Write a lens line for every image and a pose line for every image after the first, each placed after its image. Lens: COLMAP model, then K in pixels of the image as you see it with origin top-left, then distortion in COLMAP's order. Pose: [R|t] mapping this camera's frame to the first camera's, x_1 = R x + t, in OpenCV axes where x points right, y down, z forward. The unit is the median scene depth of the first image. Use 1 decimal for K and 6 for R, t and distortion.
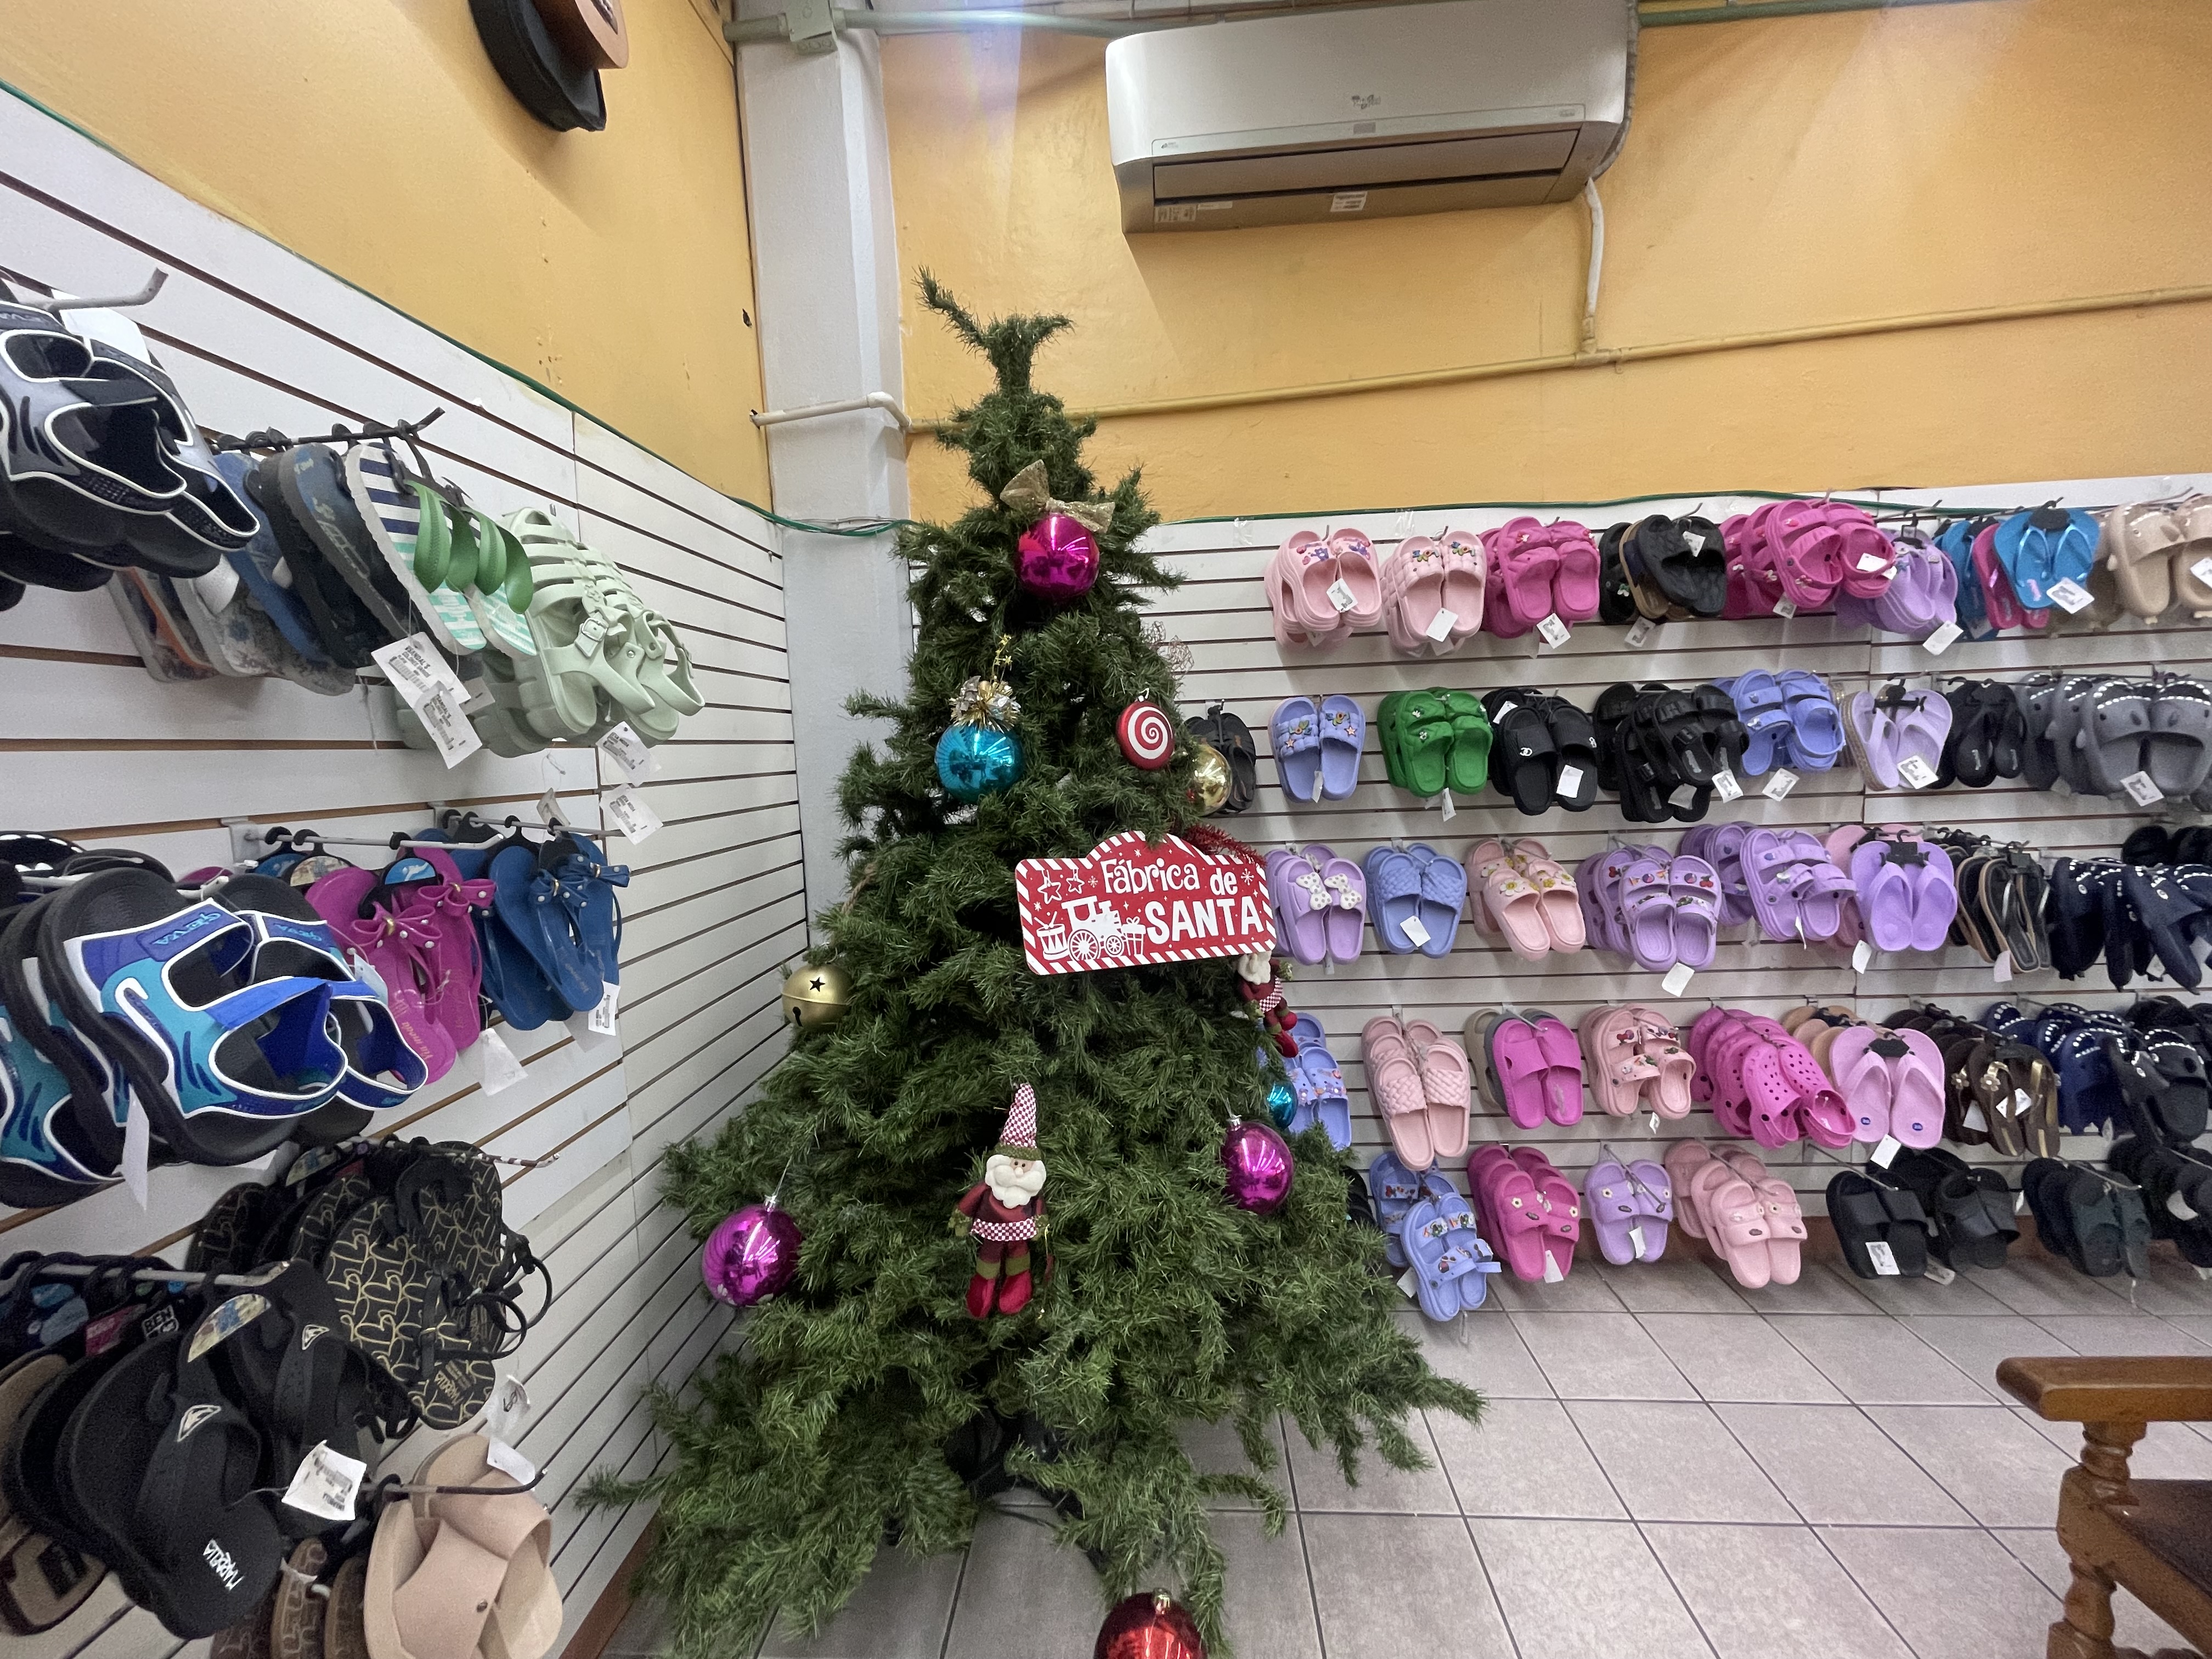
lens RADIAL K [[889.1, 0, 1104.4], [0, 889.1, 834.1], [0, 0, 1]] dist [0.002817, -0.000031]
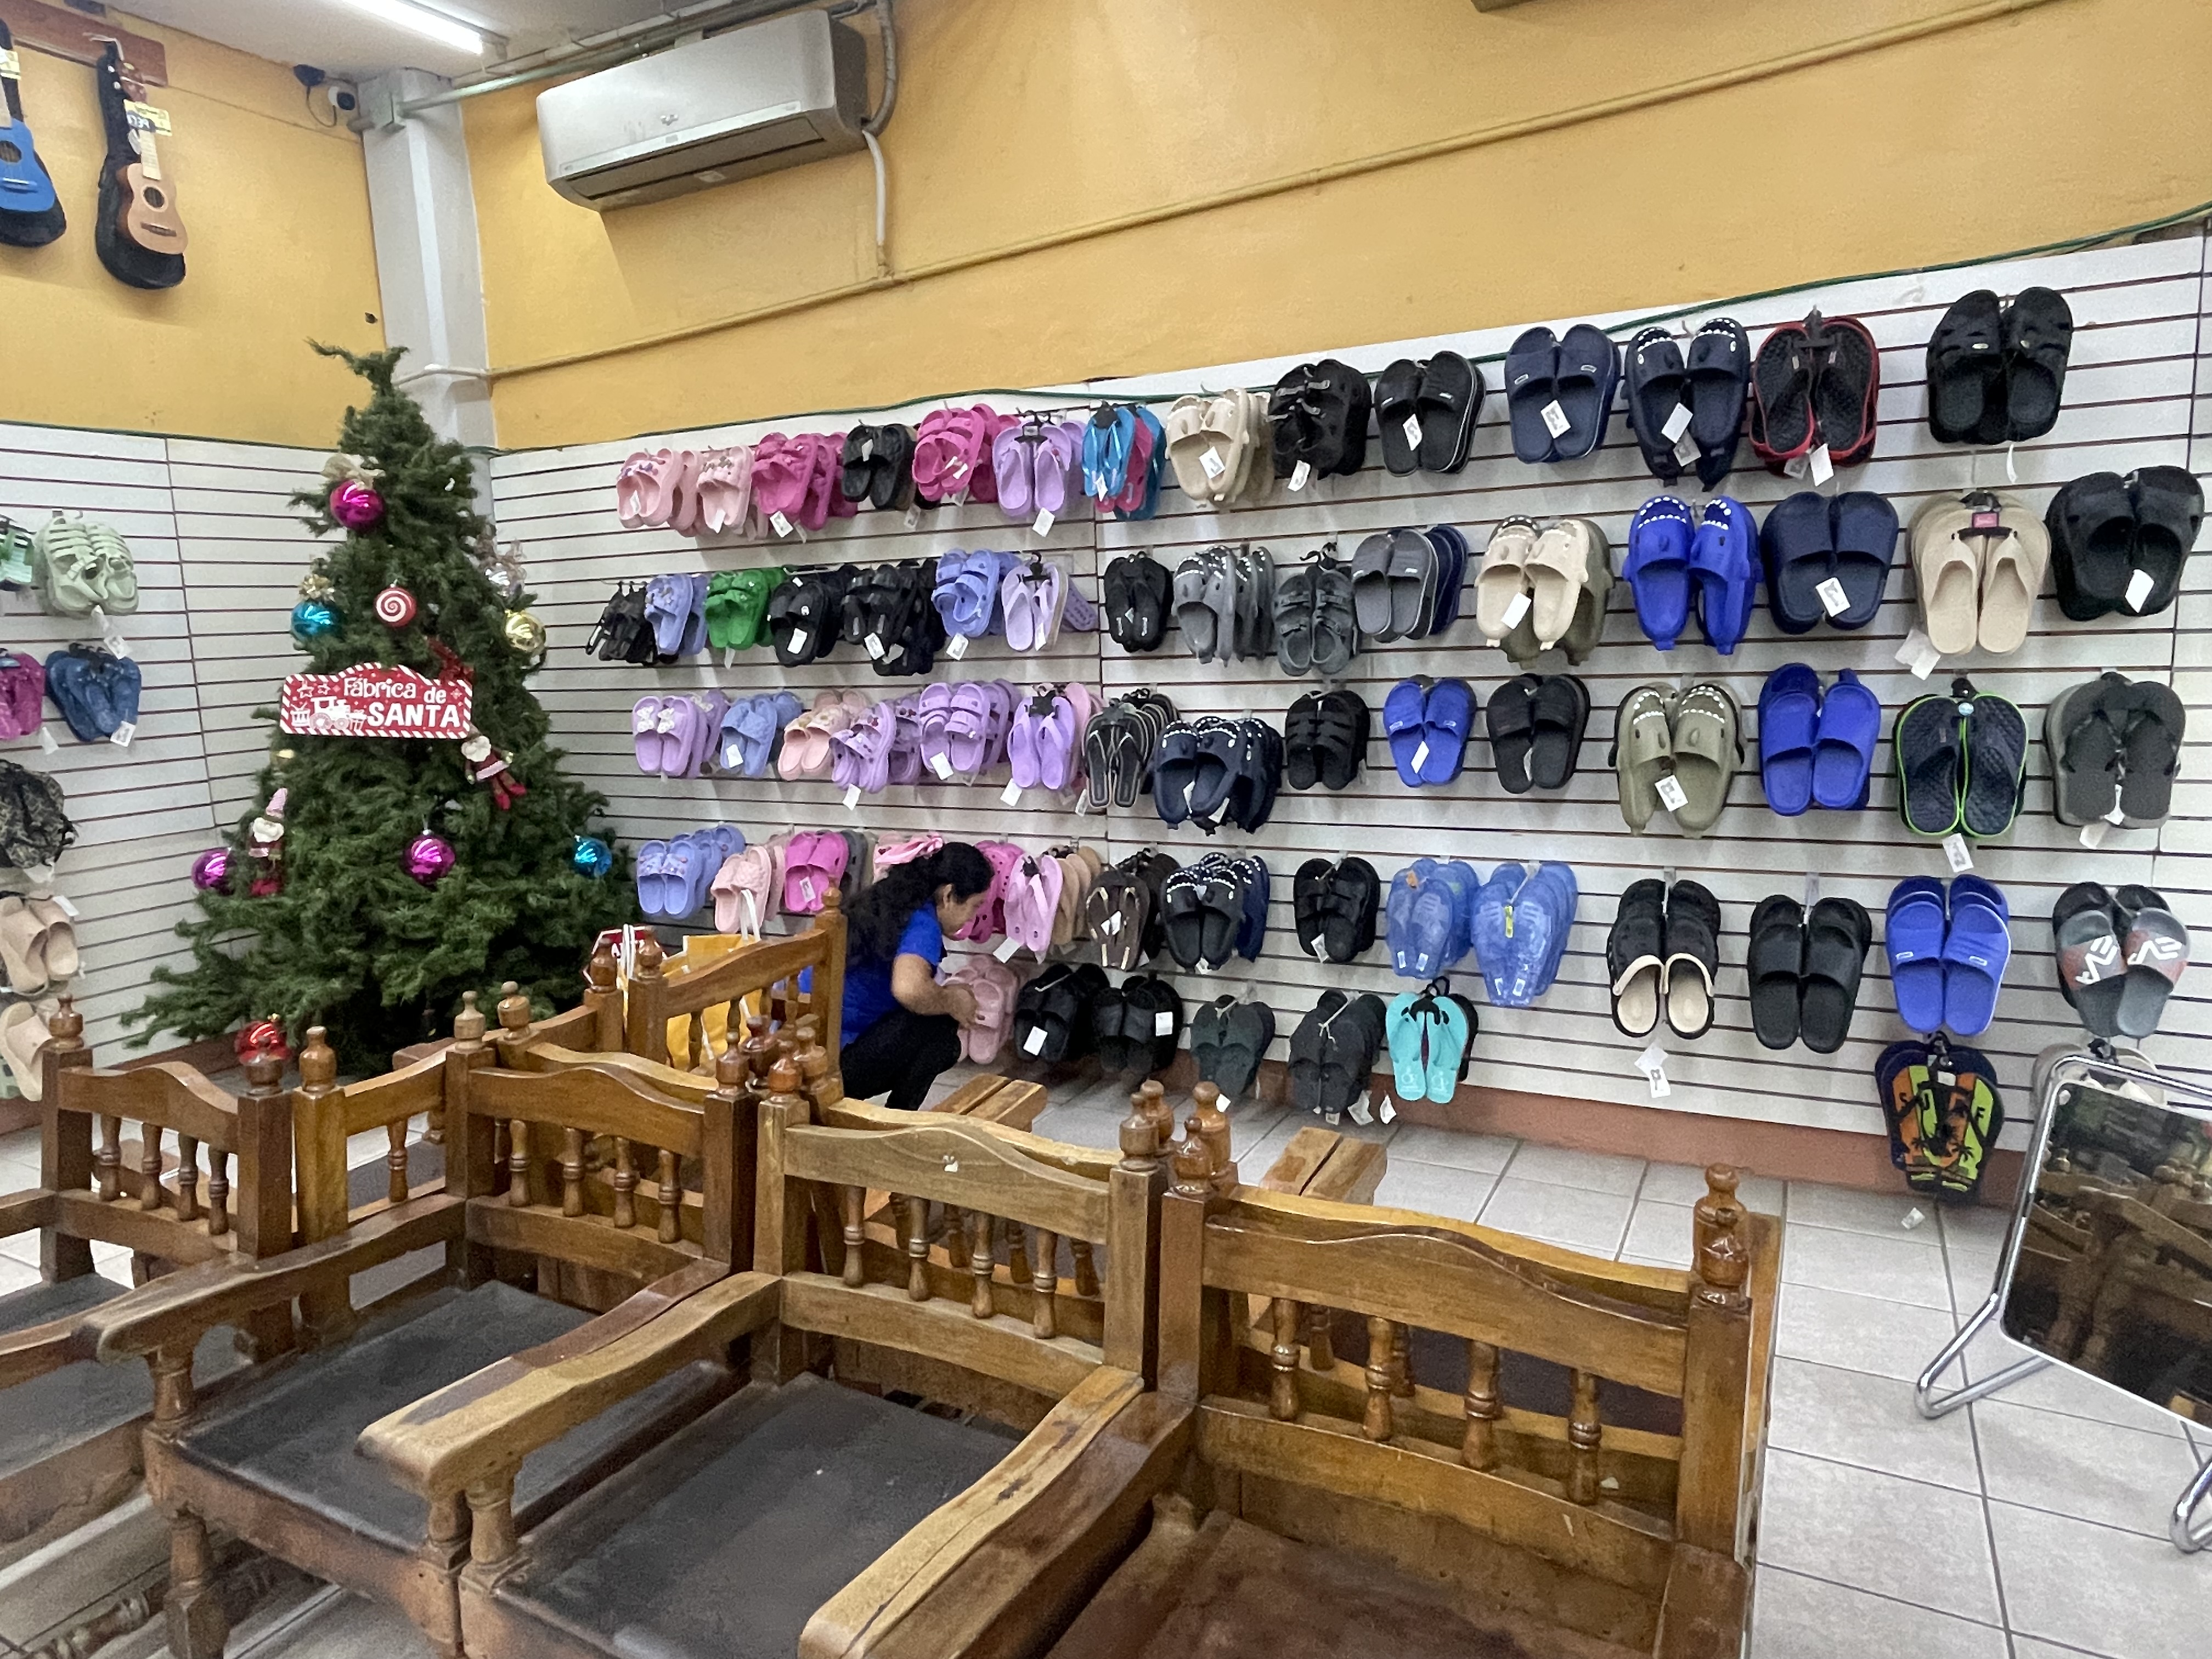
lens RADIAL K [[1352.7, 0, 1106.9], [0, 1352.7, 834.2], [0, 0, 1]] dist [0.007009, -0.002001]
pose [[0.909101, 0.068848, -0.410847, 2.485288], [-0.037987, 0.995840, 0.082822, 0.057199], [0.414840, -0.059687, 0.907935, -0.864309]]
